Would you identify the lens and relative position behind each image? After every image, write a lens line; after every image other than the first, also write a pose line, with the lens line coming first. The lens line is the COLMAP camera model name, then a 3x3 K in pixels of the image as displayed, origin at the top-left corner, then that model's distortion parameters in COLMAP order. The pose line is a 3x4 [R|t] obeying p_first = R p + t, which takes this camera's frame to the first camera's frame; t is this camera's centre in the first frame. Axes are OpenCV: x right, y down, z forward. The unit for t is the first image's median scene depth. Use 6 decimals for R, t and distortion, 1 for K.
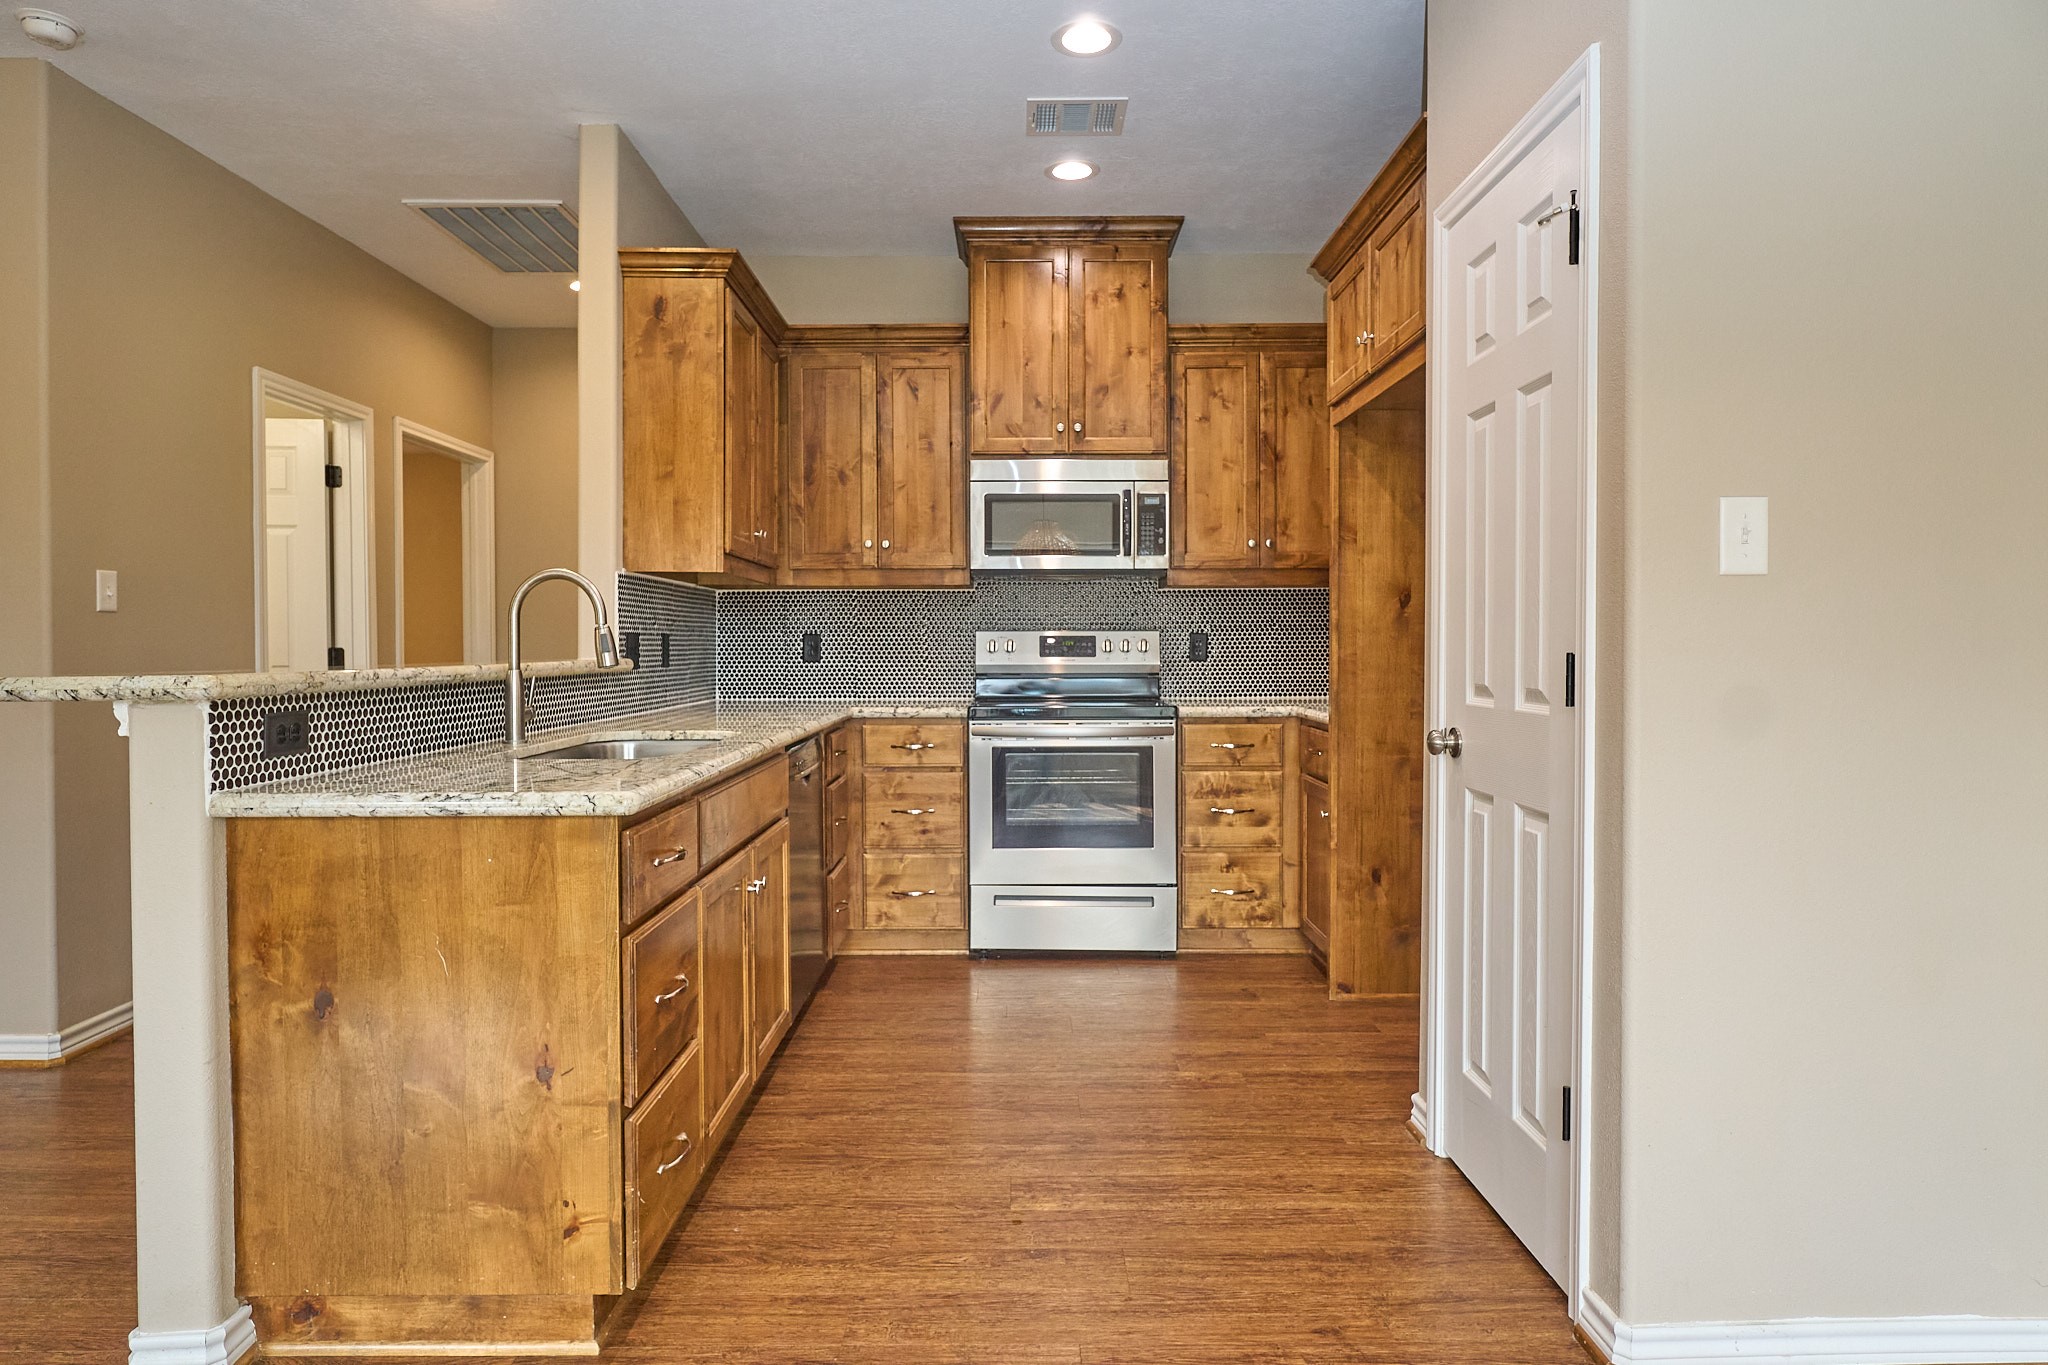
lens RADIAL K [[1171.3, 0, 1022.7], [0, 1171.3, 672.0], [0, 0, 1]] dist [0.000297, 0.000460]
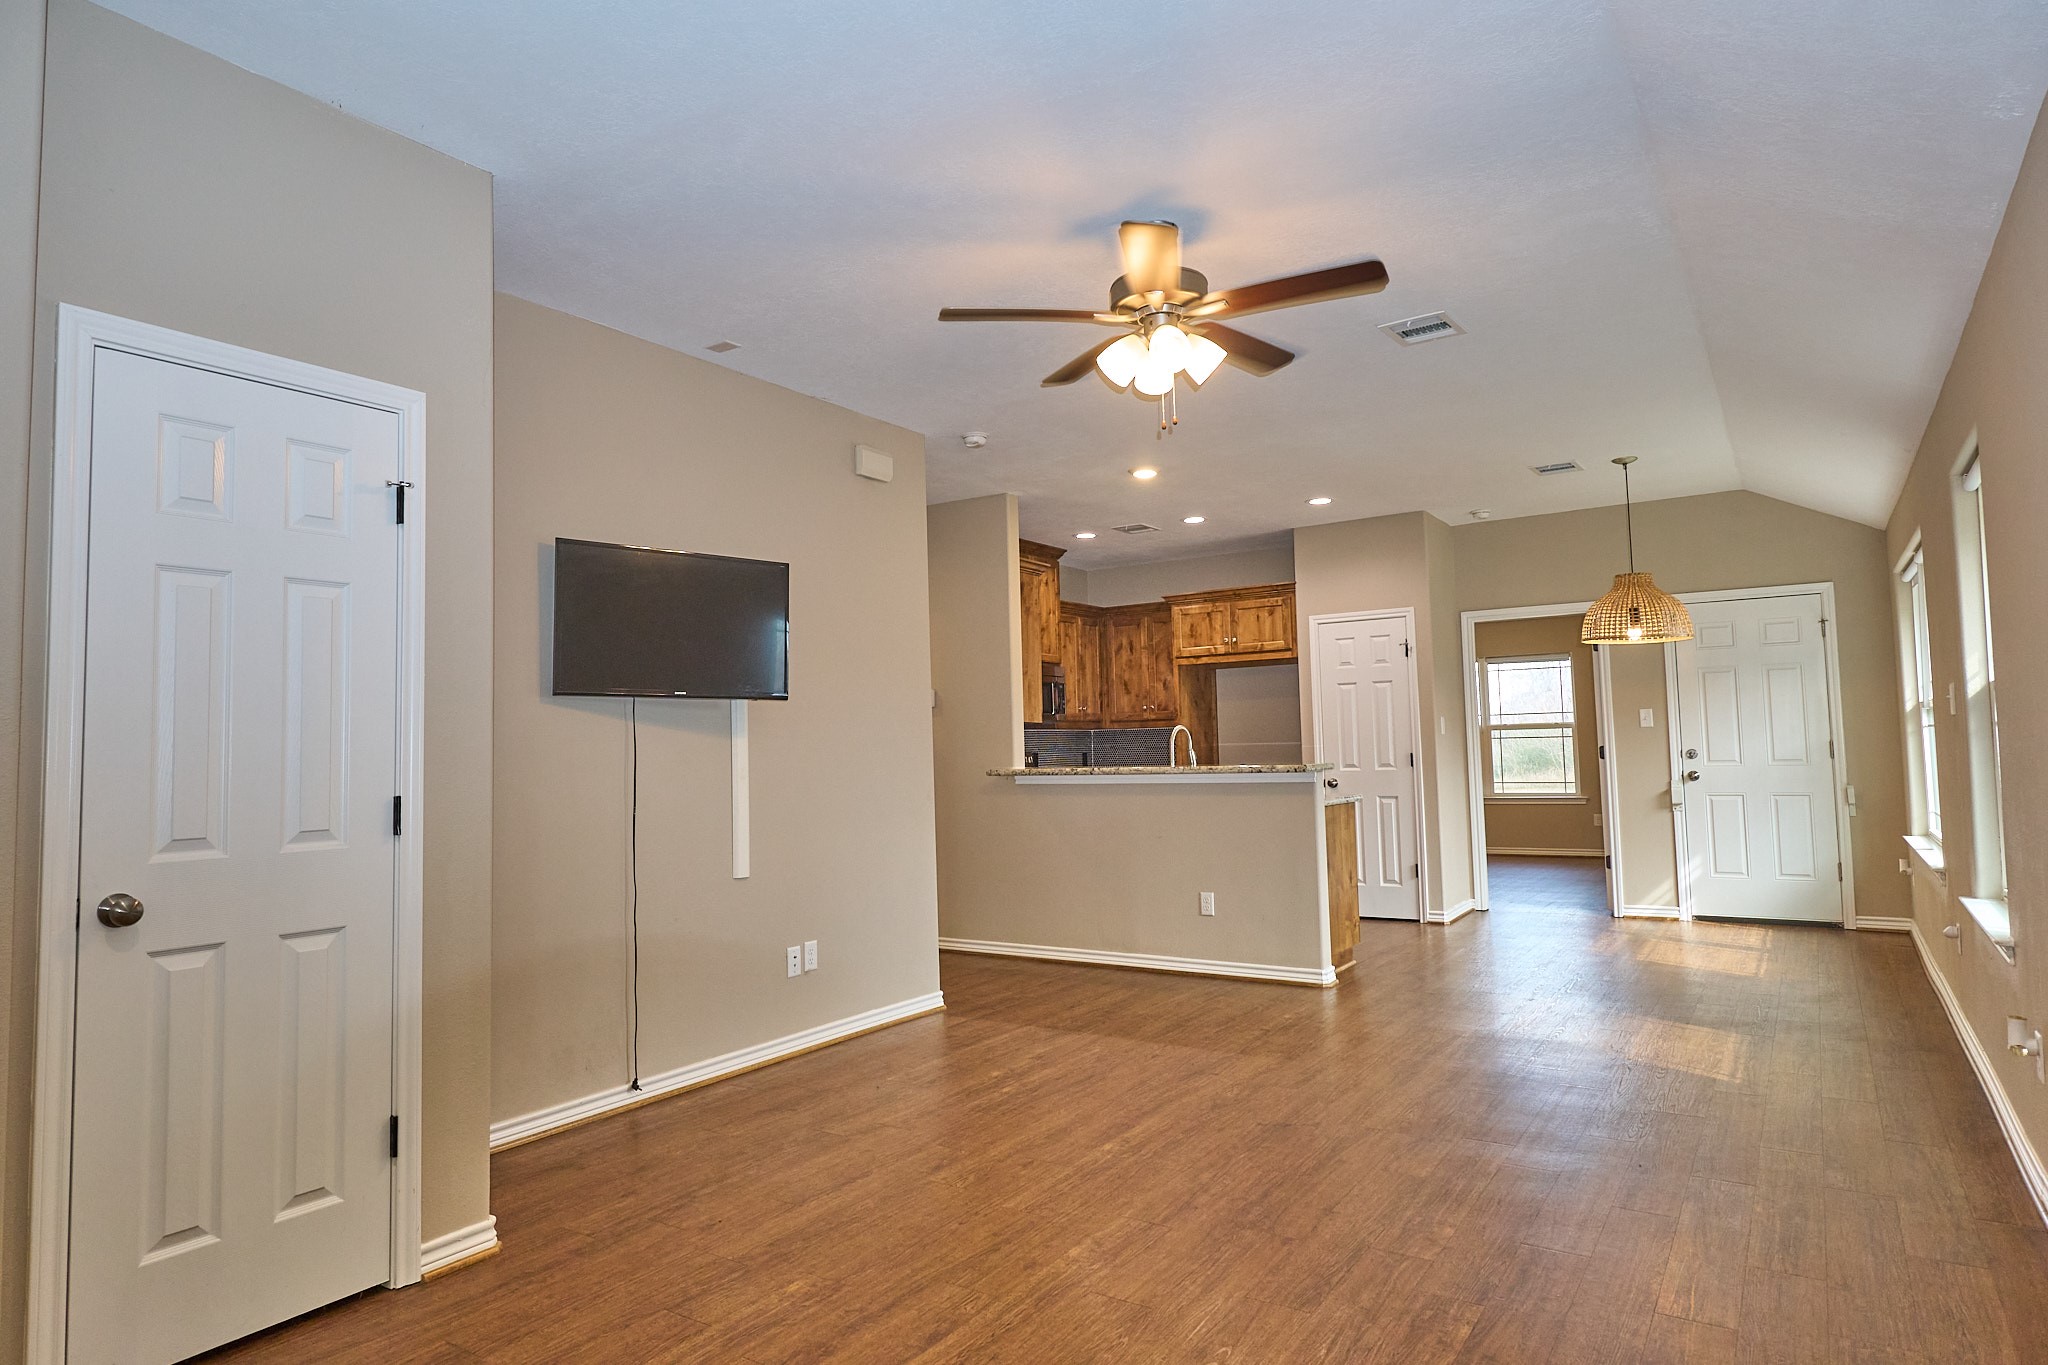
lens RADIAL K [[1183.3, 0, 1022.9], [0, 1183.3, 673.9], [0, 0, 1]] dist [0.000563, -0.001016]
pose [[0.557693, 0.046044, 0.828769, -1.679798], [0.041041, 0.995709, -0.082936, -0.003048], [-0.829032, 0.080266, 0.553411, -0.072118]]
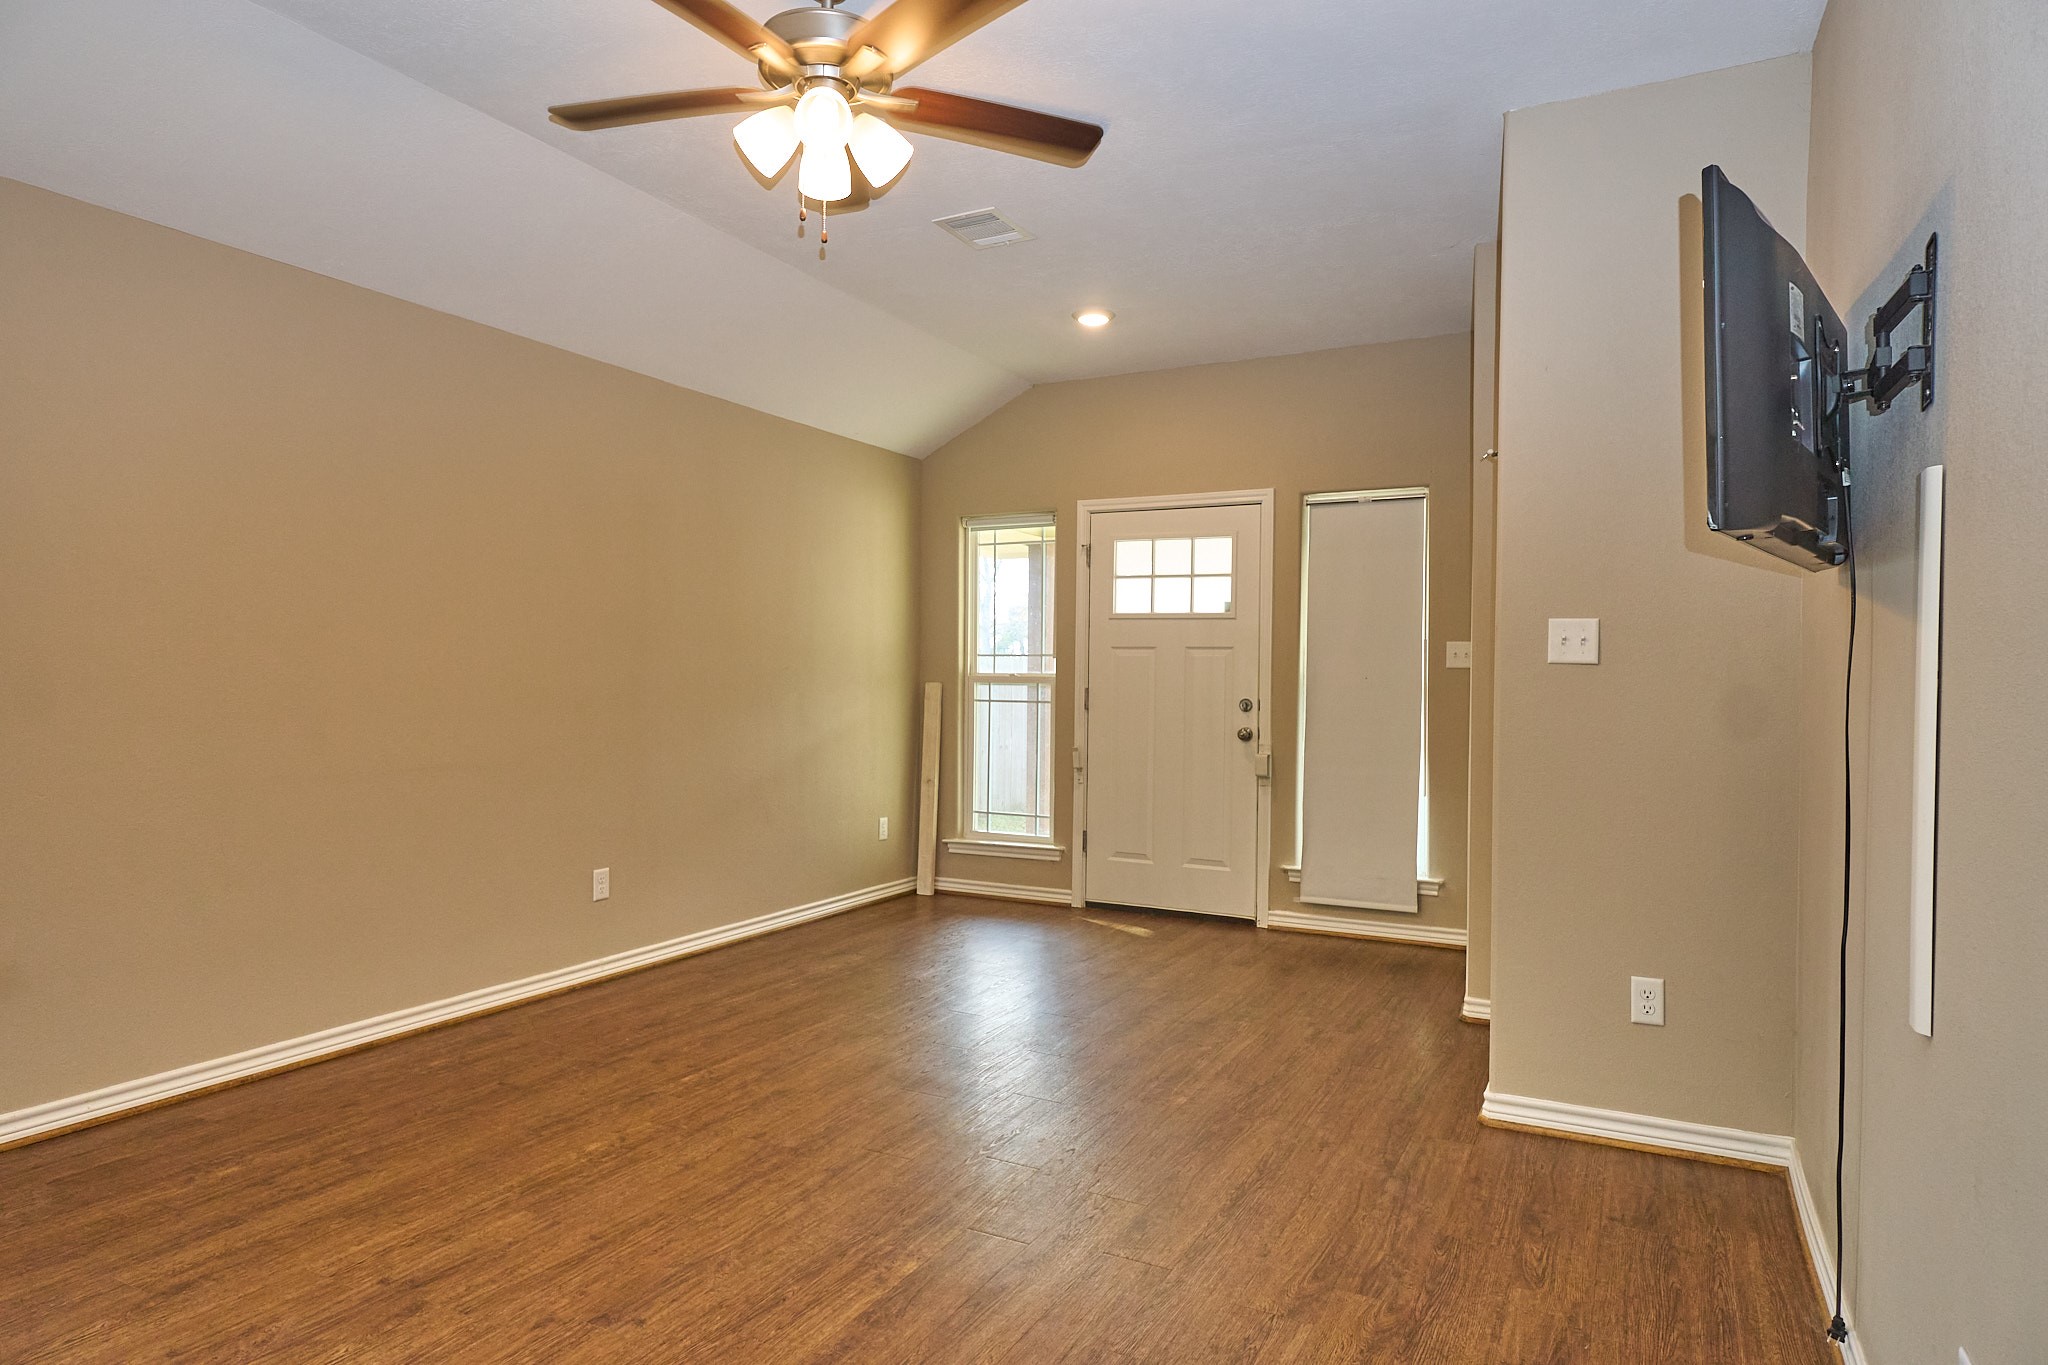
lens RADIAL K [[1183.3, 0, 1022.9], [0, 1183.3, 673.9], [0, 0, 1]] dist [0.000563, -0.001016]
pose [[-0.469175, -0.001548, -0.883104, -0.458958], [-0.029582, 0.999465, 0.013964, -0.026514], [0.882609, 0.032676, -0.468970, 0.673836]]
